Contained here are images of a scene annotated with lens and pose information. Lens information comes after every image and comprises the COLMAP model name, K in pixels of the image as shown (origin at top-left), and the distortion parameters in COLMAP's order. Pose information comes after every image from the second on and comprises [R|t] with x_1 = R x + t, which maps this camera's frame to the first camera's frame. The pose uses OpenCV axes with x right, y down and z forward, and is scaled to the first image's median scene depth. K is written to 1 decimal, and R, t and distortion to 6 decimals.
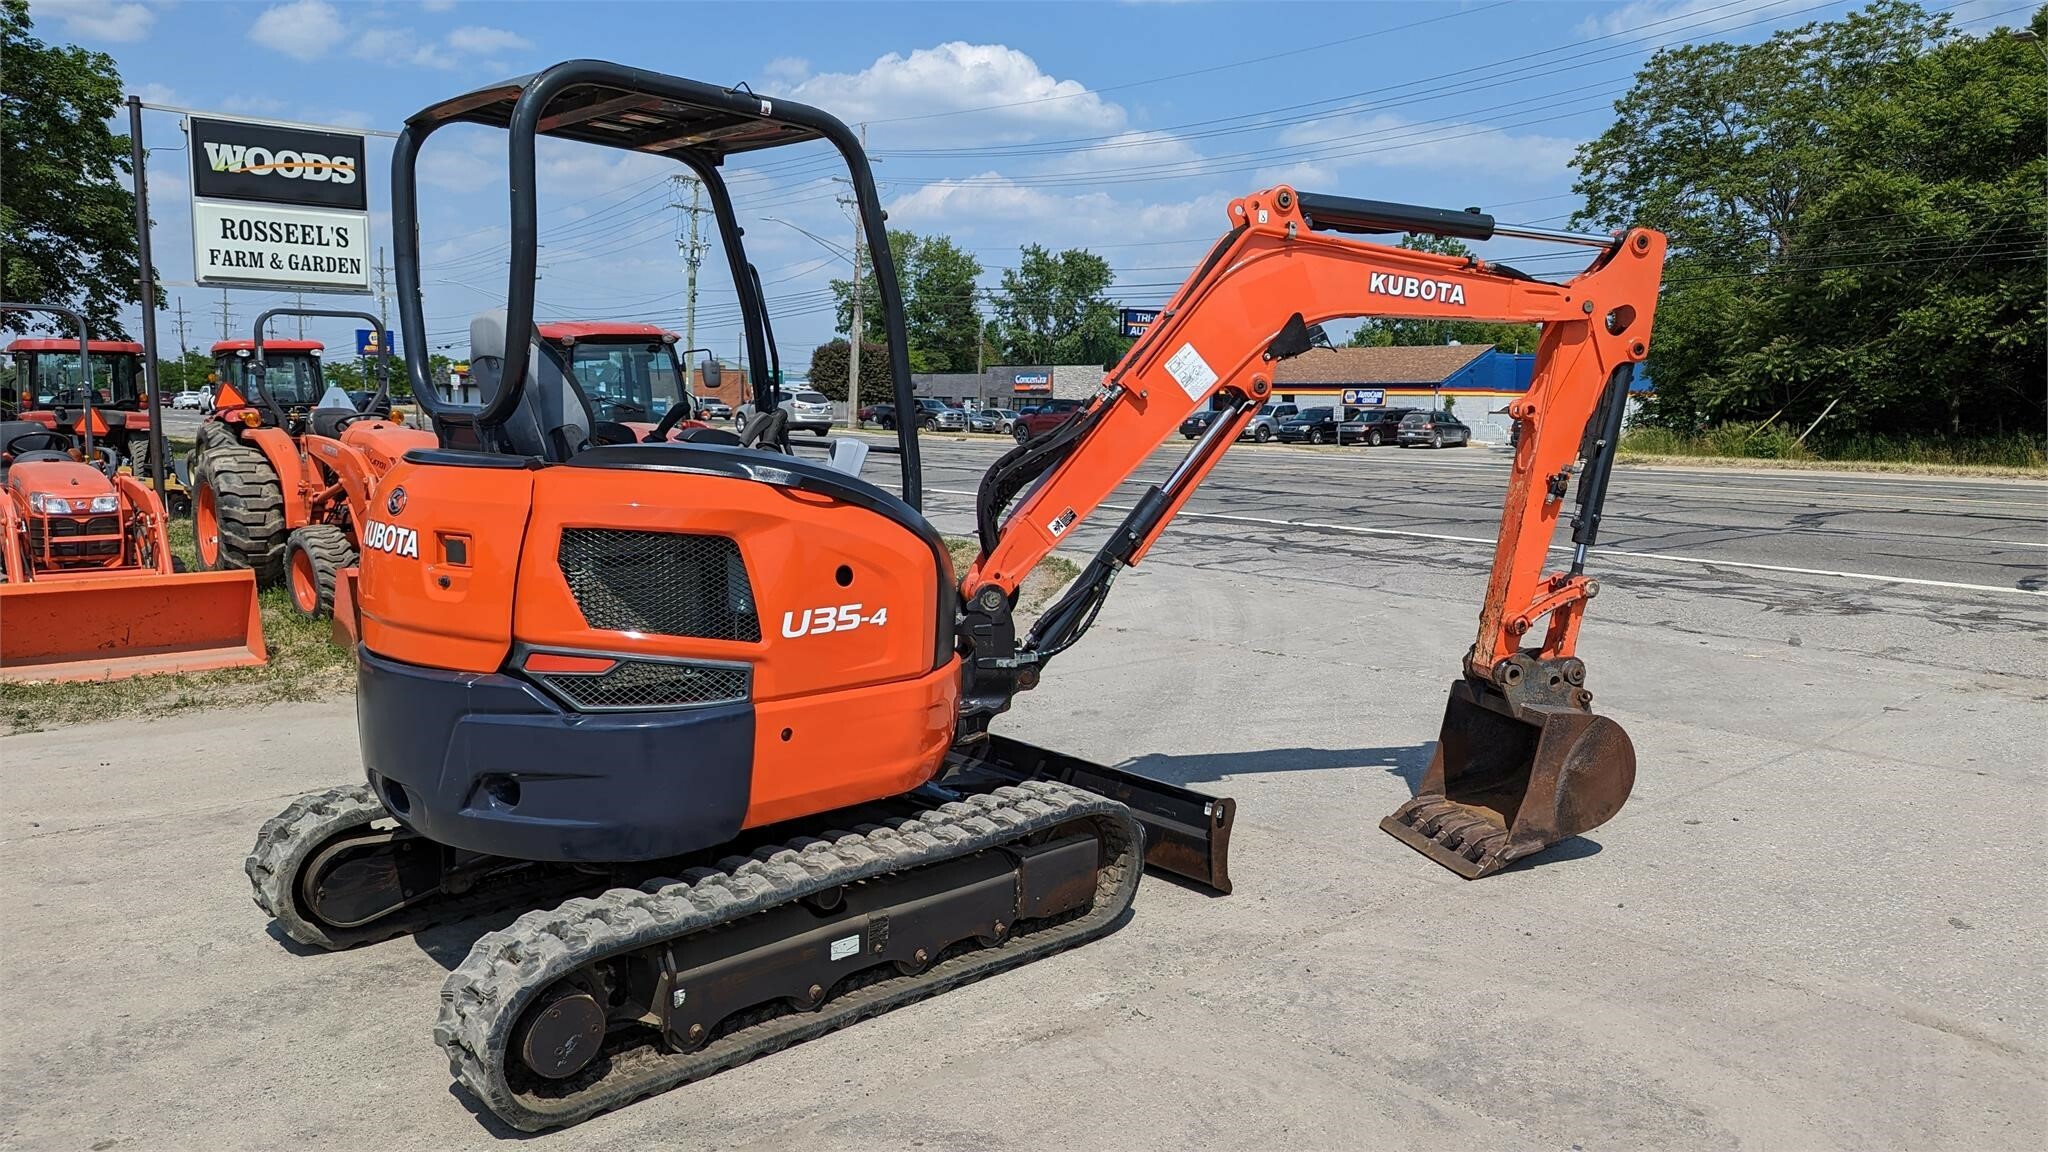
lens RADIAL K [[1453.4, 0, 1031.1], [0, 1453.4, 565.9], [0, 0, 1]] dist [0.067408, -0.062485]
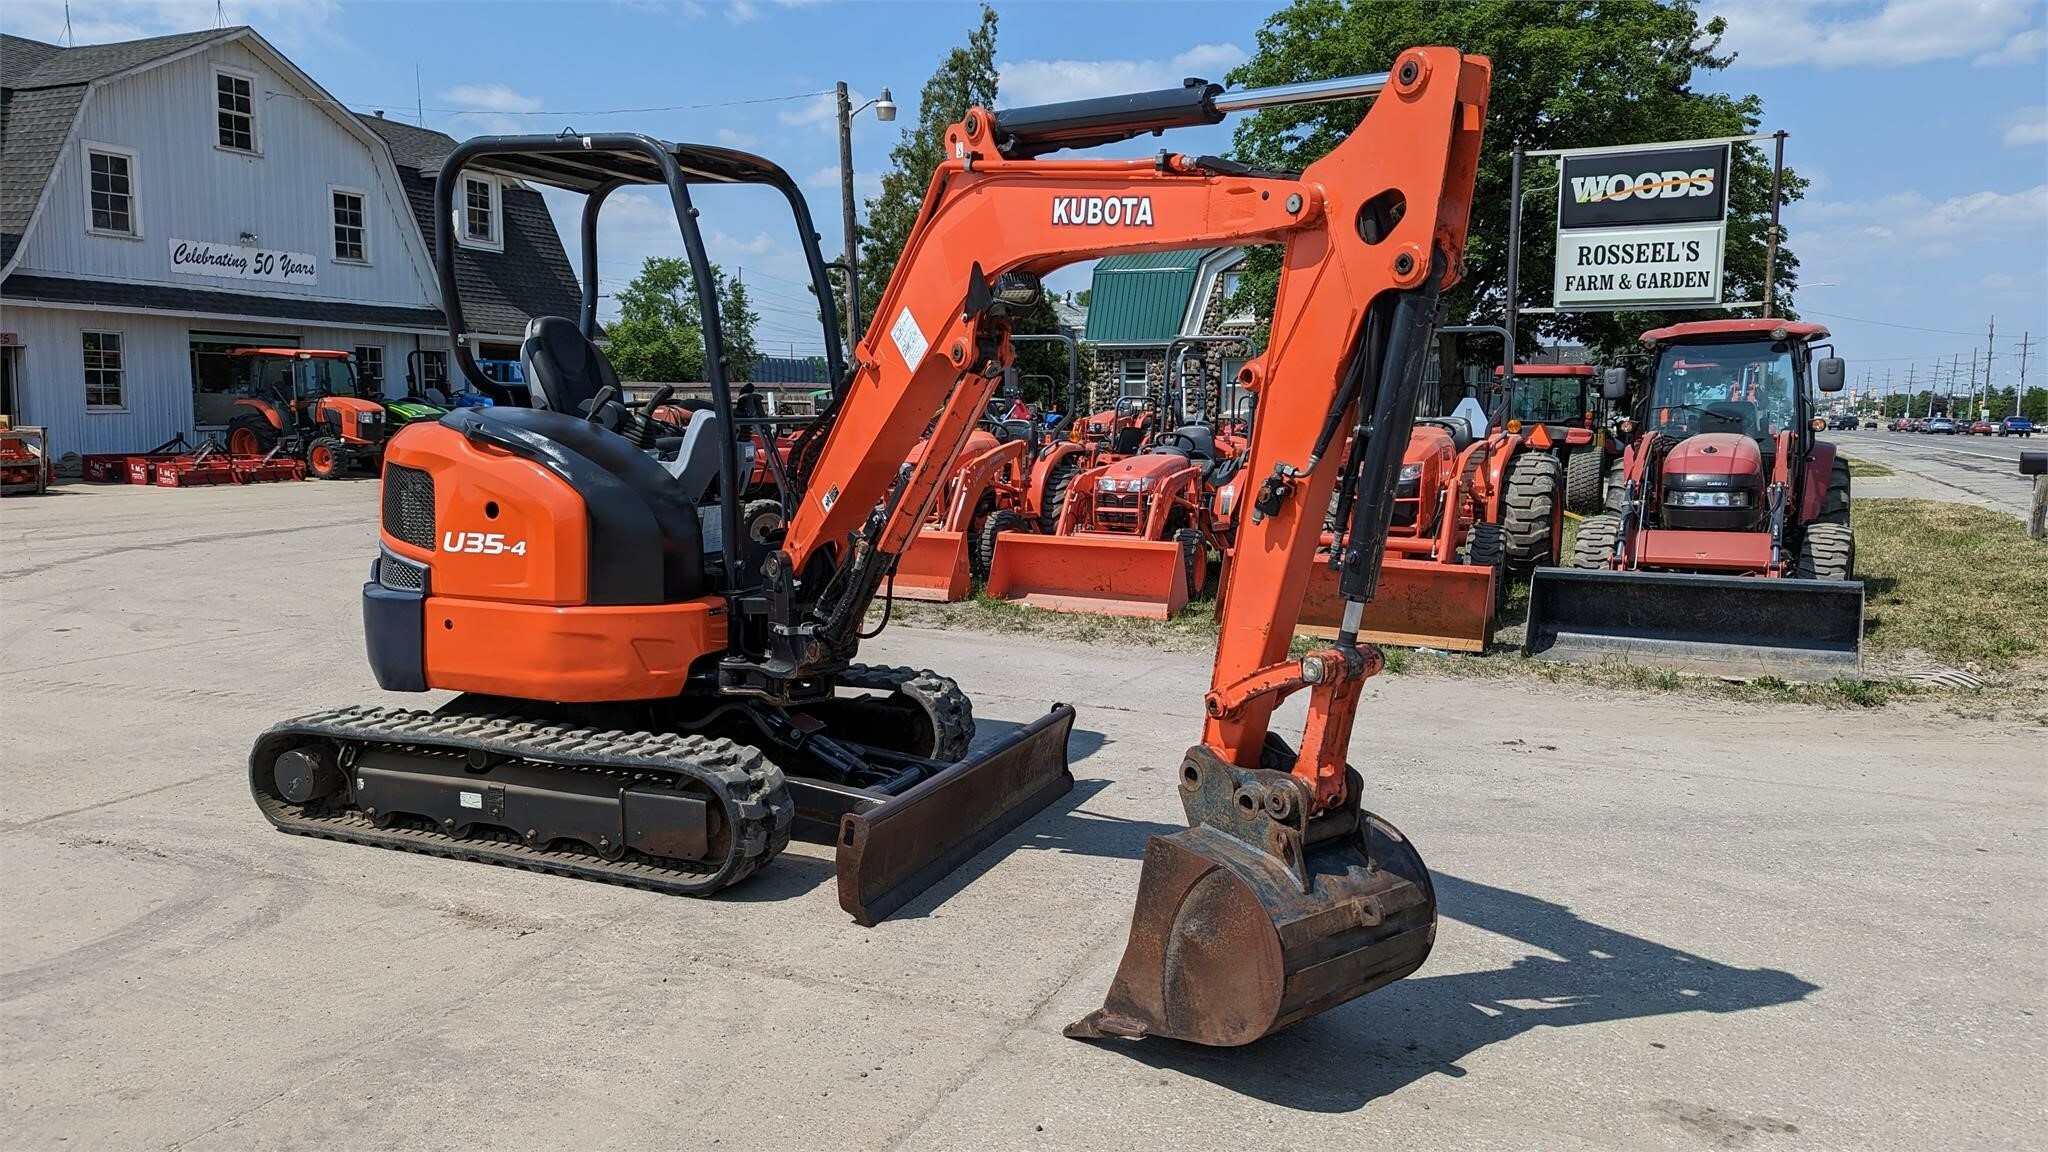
lens RADIAL K [[1453.4, 0, 1032.0], [0, 1453.4, 577.2], [0, 0, 1]] dist [0.067408, -0.062485]
pose [[0.411537, 0.099595, -0.905935, 0.538396], [-0.110877, 0.992099, 0.058700, -0.027526], [0.904624, 0.076290, 0.419328, 0.393283]]
